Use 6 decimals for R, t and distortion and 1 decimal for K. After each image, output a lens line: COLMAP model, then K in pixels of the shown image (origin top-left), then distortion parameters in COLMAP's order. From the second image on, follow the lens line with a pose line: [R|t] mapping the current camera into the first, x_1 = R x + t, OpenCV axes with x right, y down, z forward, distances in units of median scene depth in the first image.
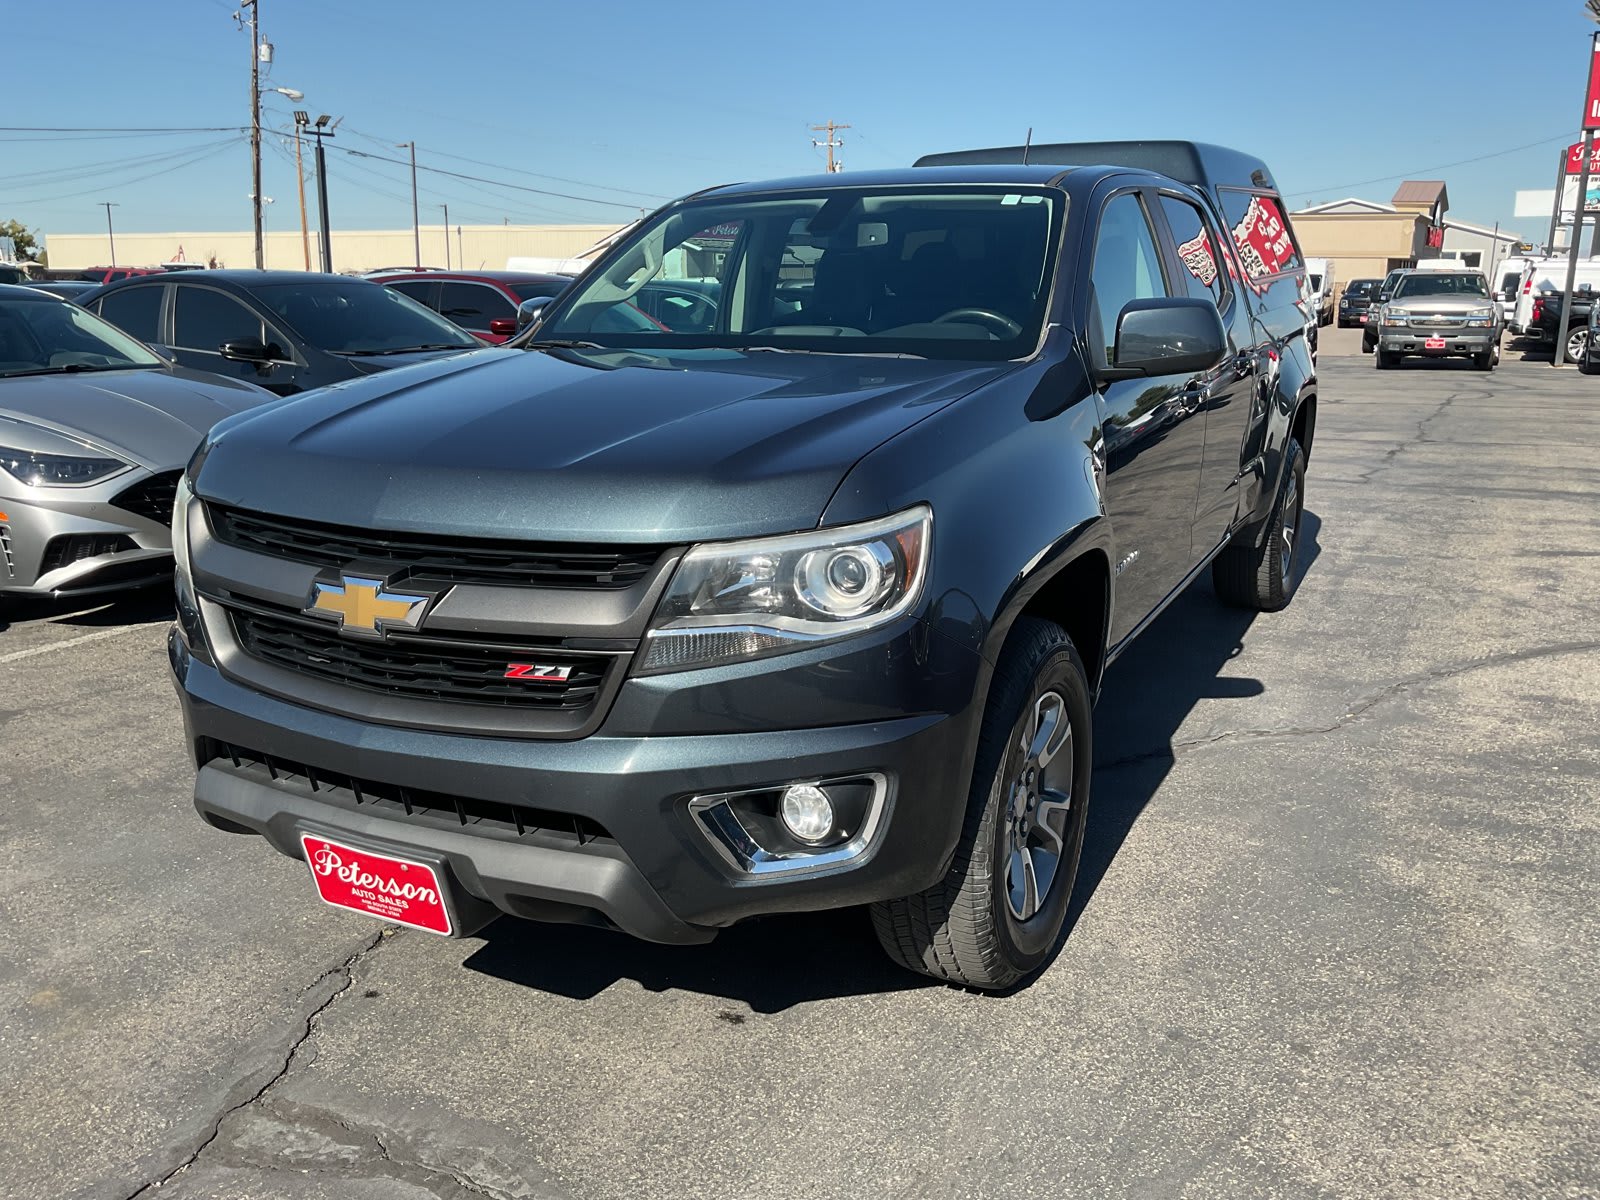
lens RADIAL K [[1398.5, 0, 800.0], [0, 1398.5, 600.0], [0, 0, 1]] dist [0.008668, -0.013467]
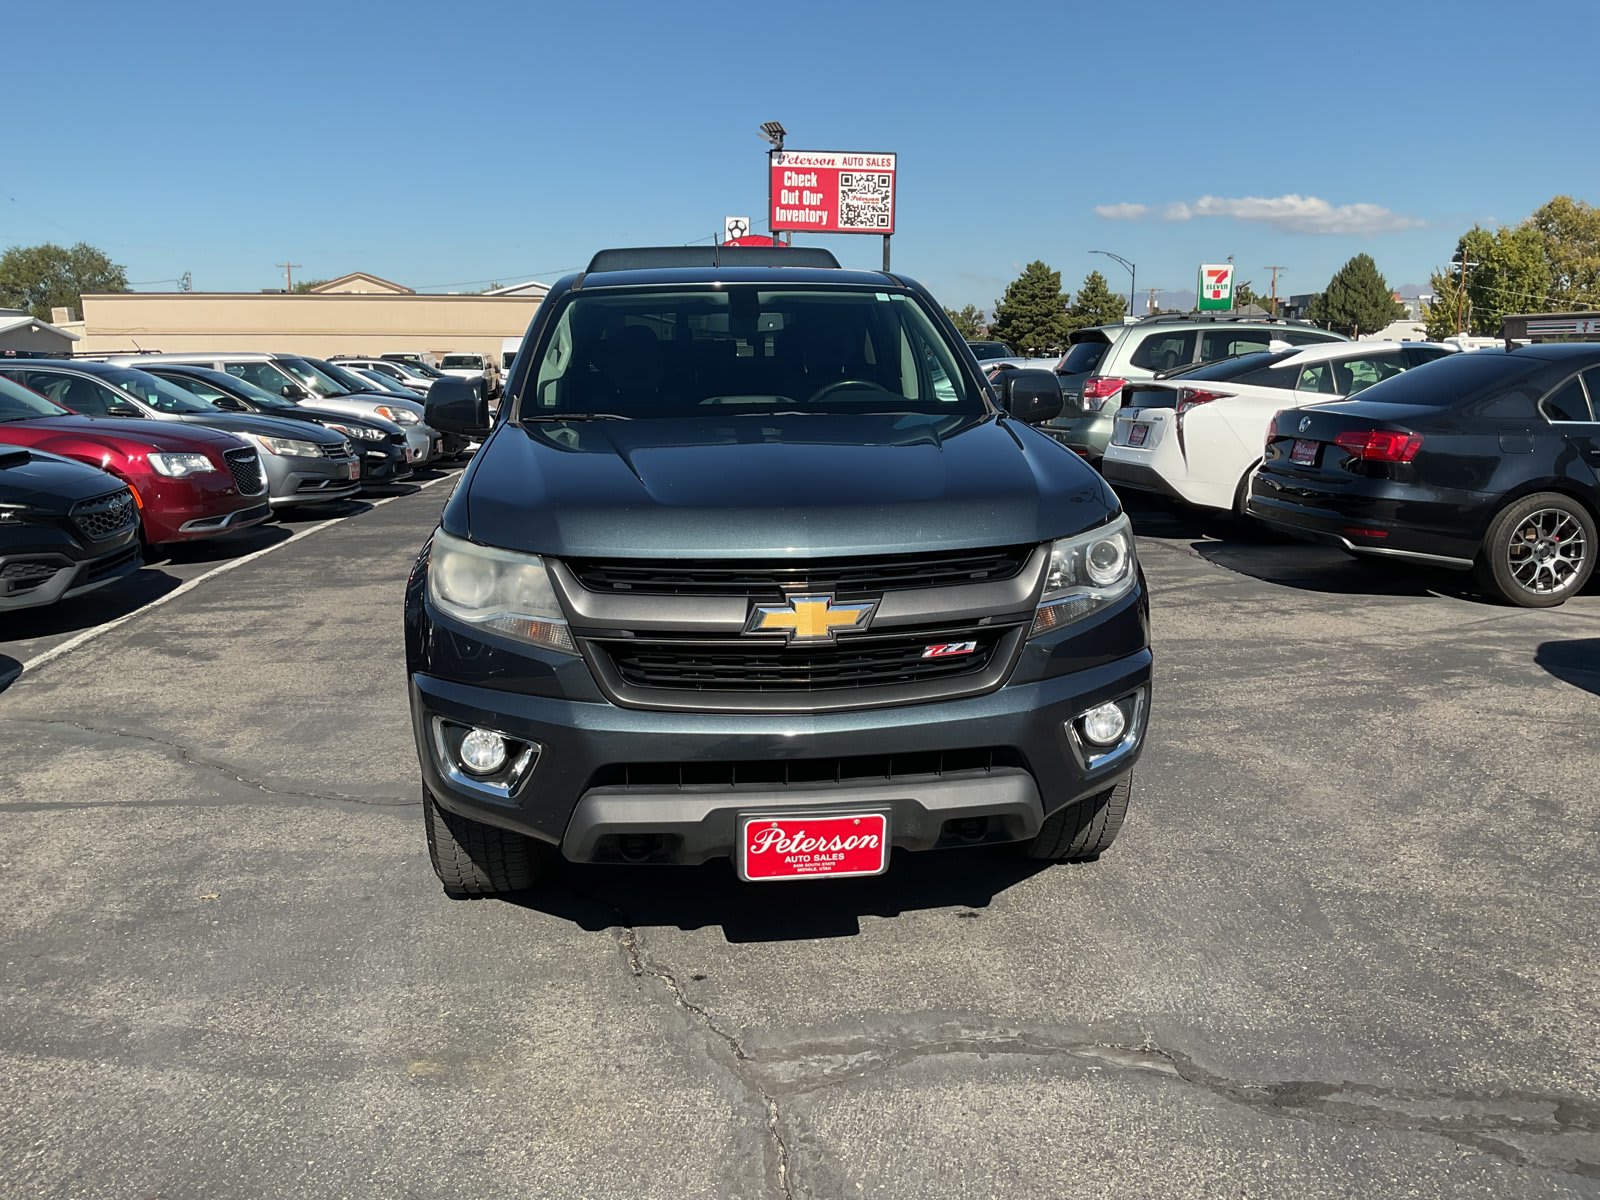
lens RADIAL K [[1450.2, 0, 800.0], [0, 1450.2, 600.0], [0, 0, 1]] dist [0.148994, -0.303659]
pose [[0.801728, -0.102546, 0.588826, -1.056791], [0.135953, 0.990635, -0.012587, 0.002496], [-0.582021, 0.090144, 0.808162, -0.048396]]
